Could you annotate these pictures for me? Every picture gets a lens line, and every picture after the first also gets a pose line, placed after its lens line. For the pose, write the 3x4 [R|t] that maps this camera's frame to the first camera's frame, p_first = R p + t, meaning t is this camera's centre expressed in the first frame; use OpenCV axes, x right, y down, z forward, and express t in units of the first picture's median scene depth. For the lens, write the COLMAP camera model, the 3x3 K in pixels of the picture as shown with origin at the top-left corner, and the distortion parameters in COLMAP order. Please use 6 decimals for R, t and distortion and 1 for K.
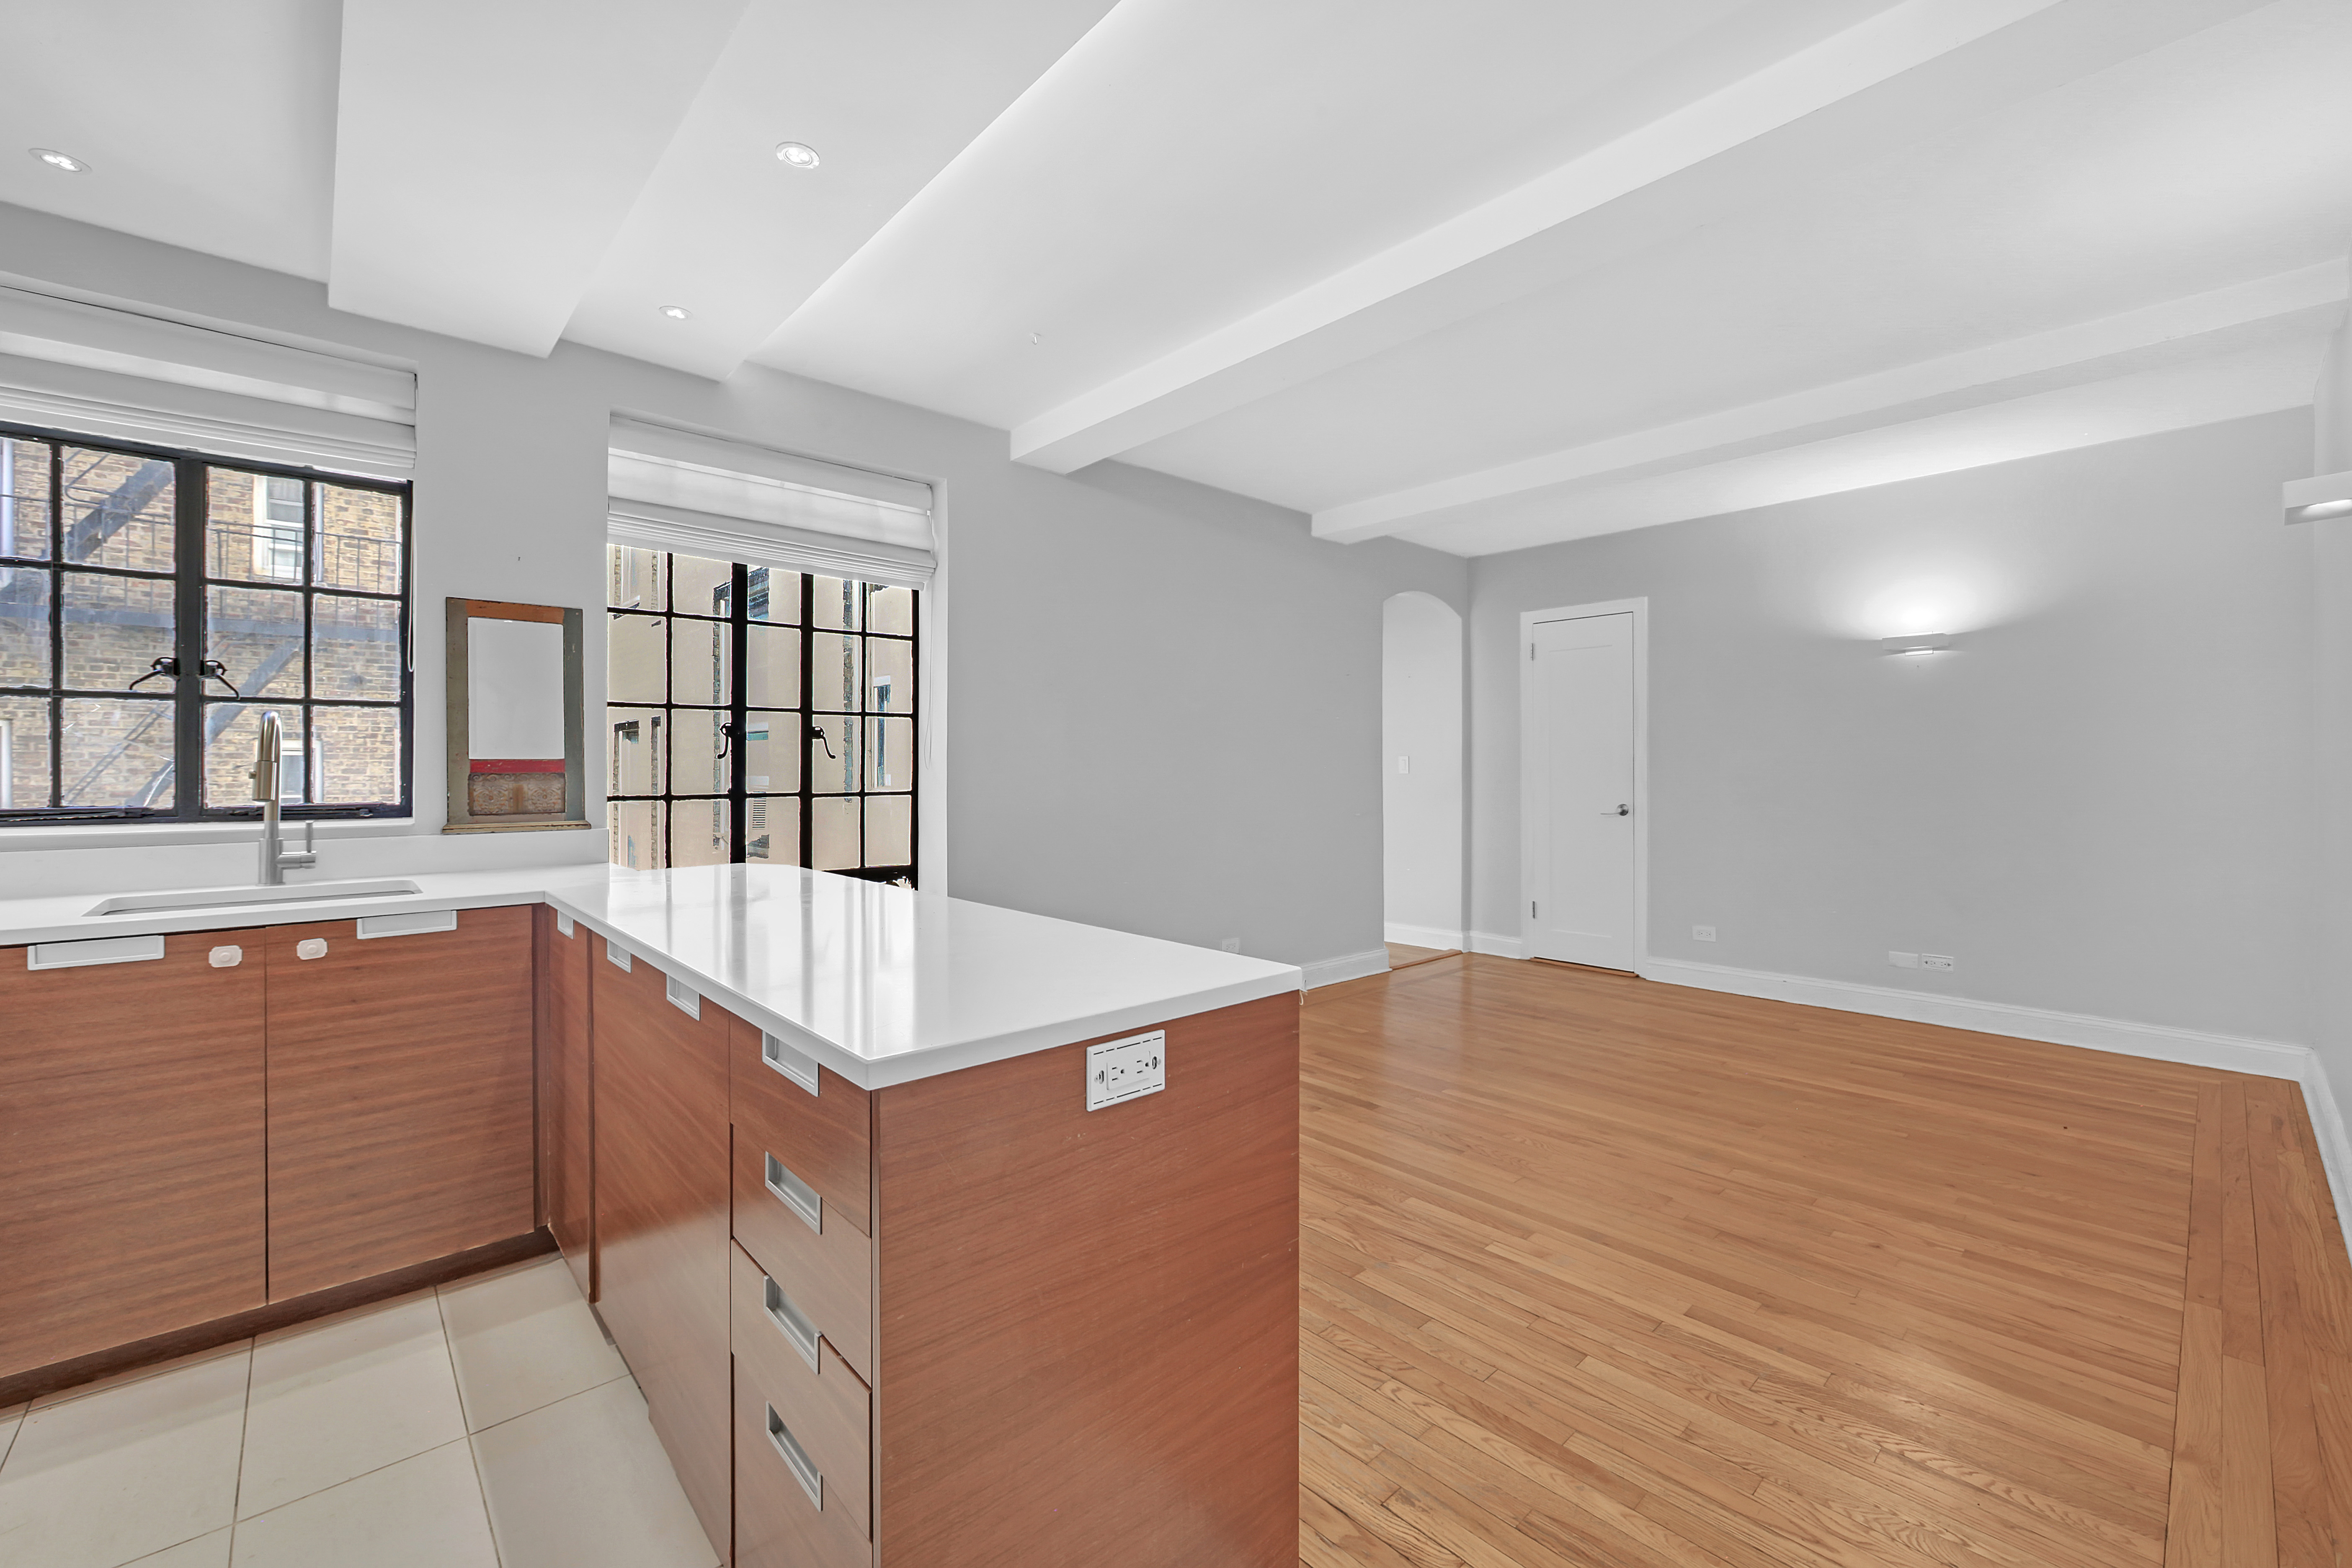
lens RADIAL K [[960.2, 0, 1179.8], [0, 960.2, 767.2], [0, 0, 1]] dist [-0.003821, 0.000337]
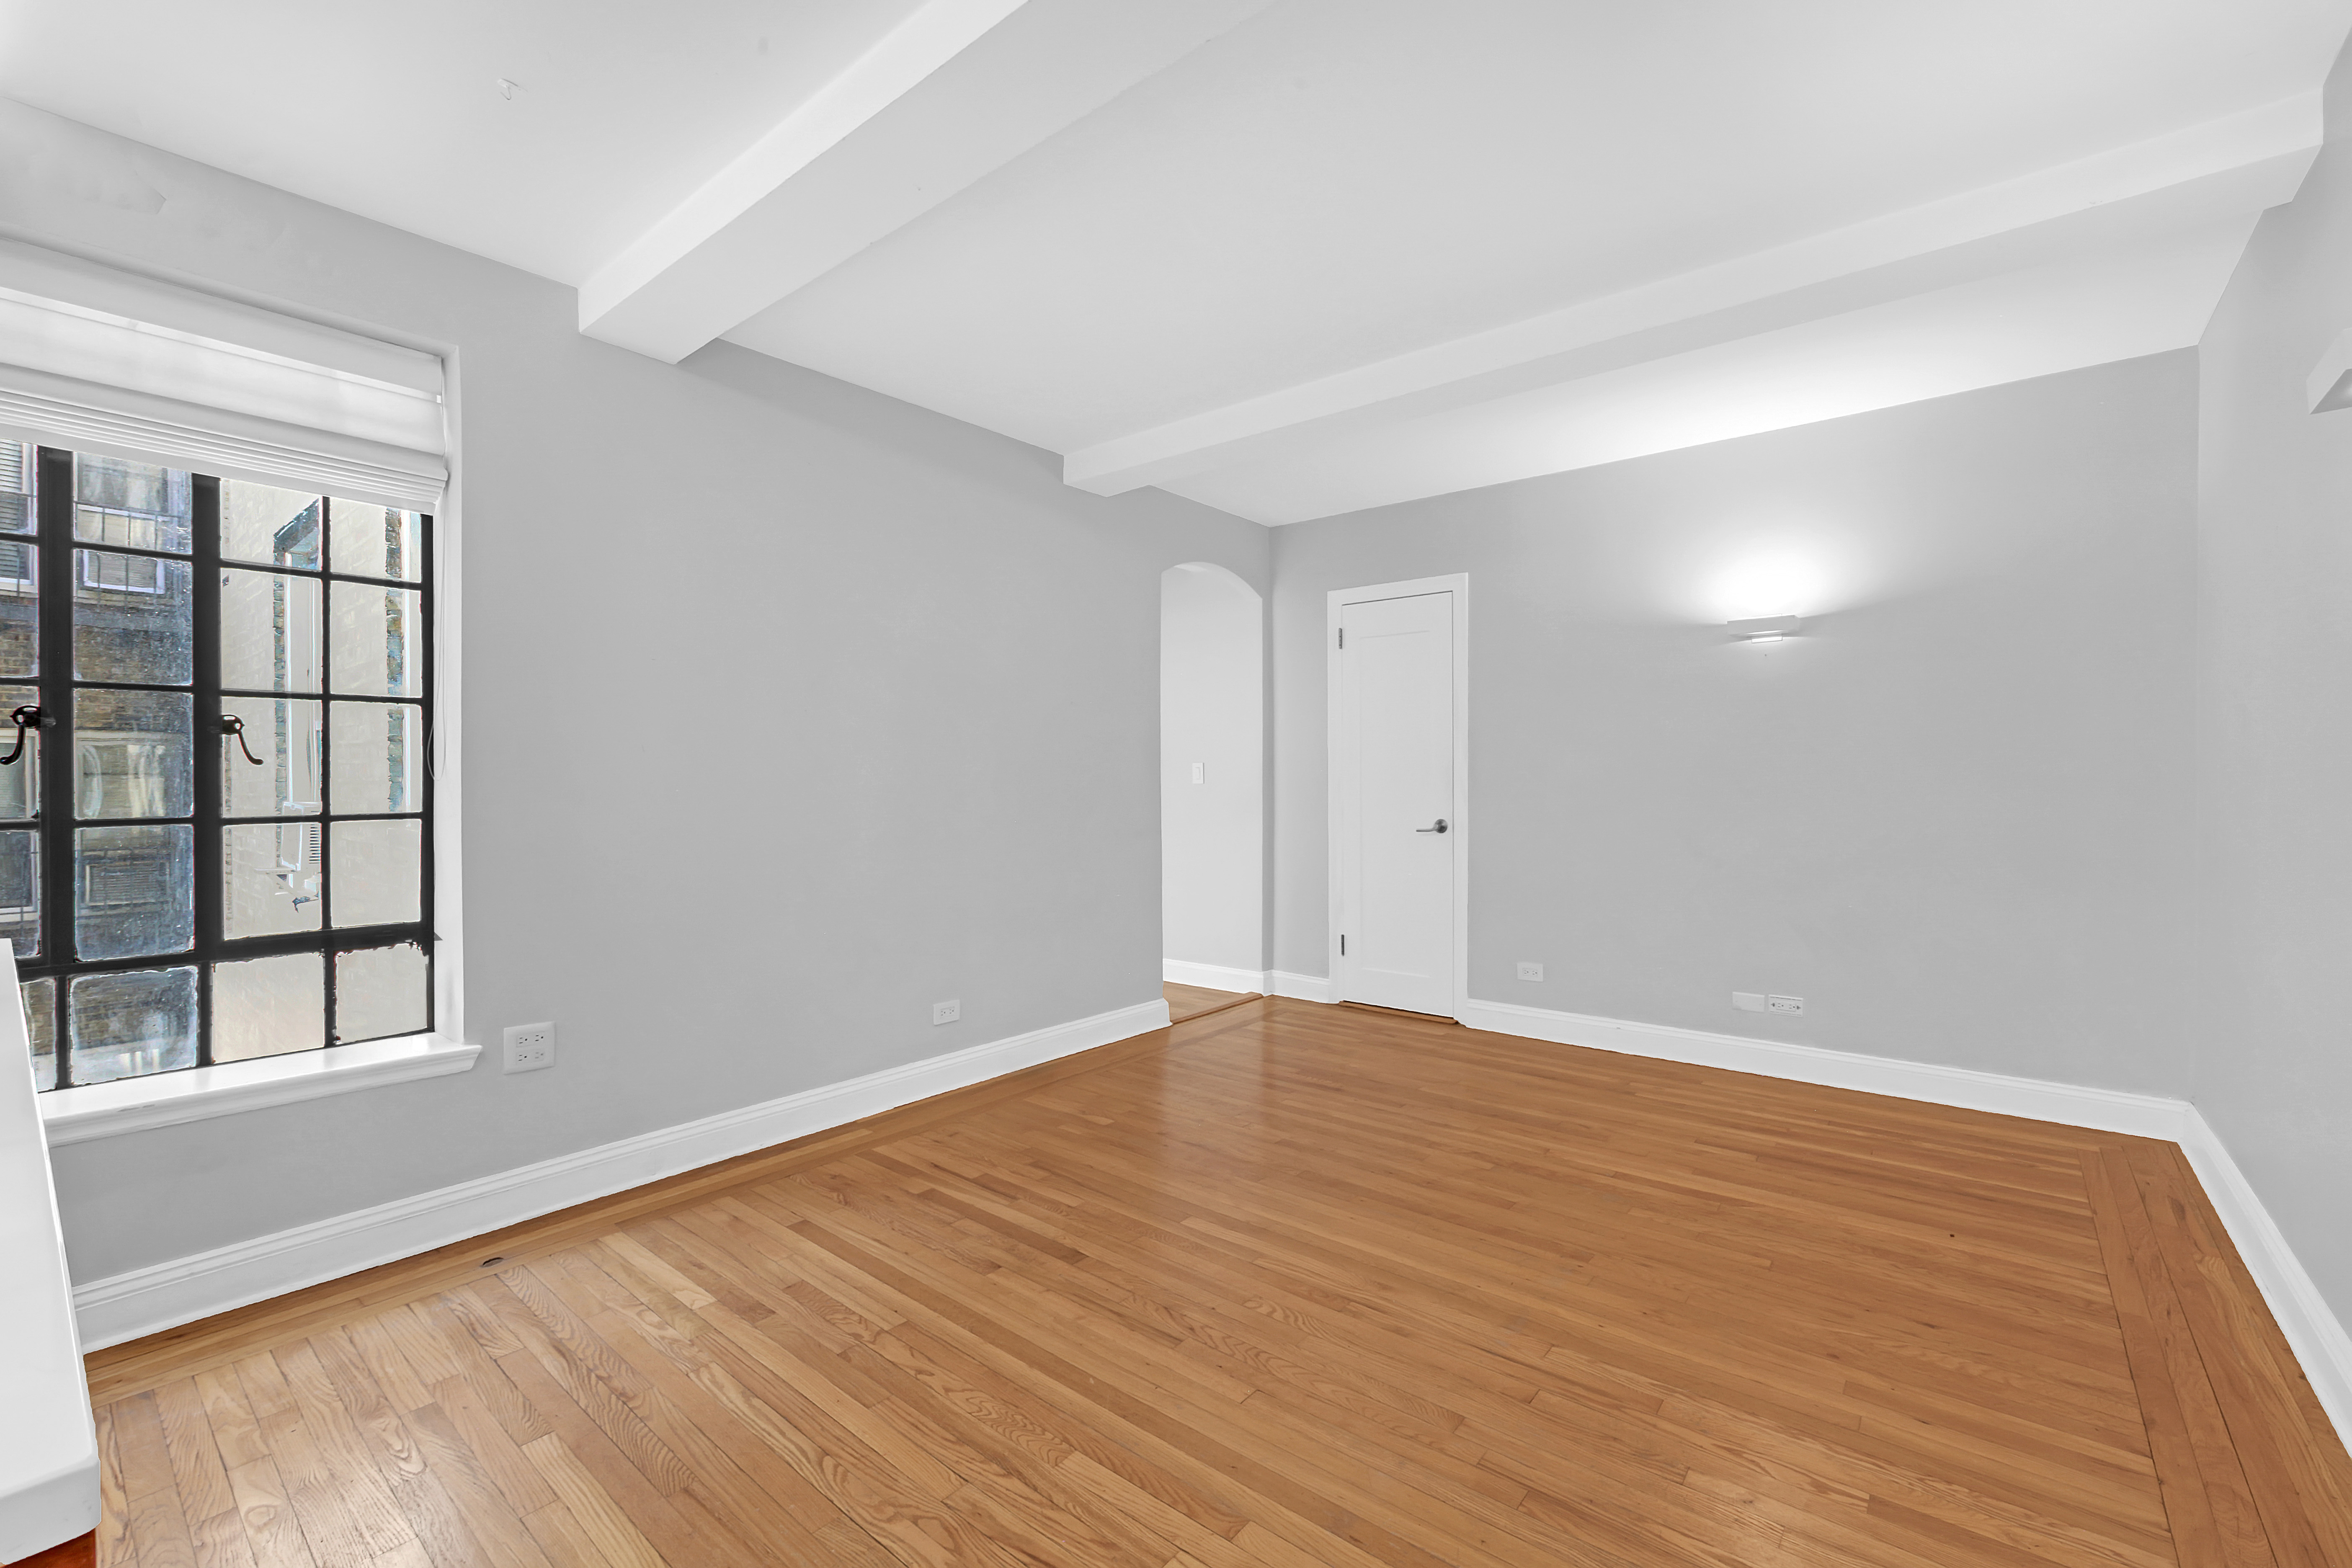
lens RADIAL K [[990.6, 0, 1176.0], [0, 990.6, 784.0], [0, 0, 1]] dist [-0.005622, -0.000372]
pose [[0.989742, -0.003359, 0.142827, 0.199900], [0.002294, 0.999968, 0.007621, 0.000885], [-0.142848, -0.007215, 0.989718, 0.321016]]
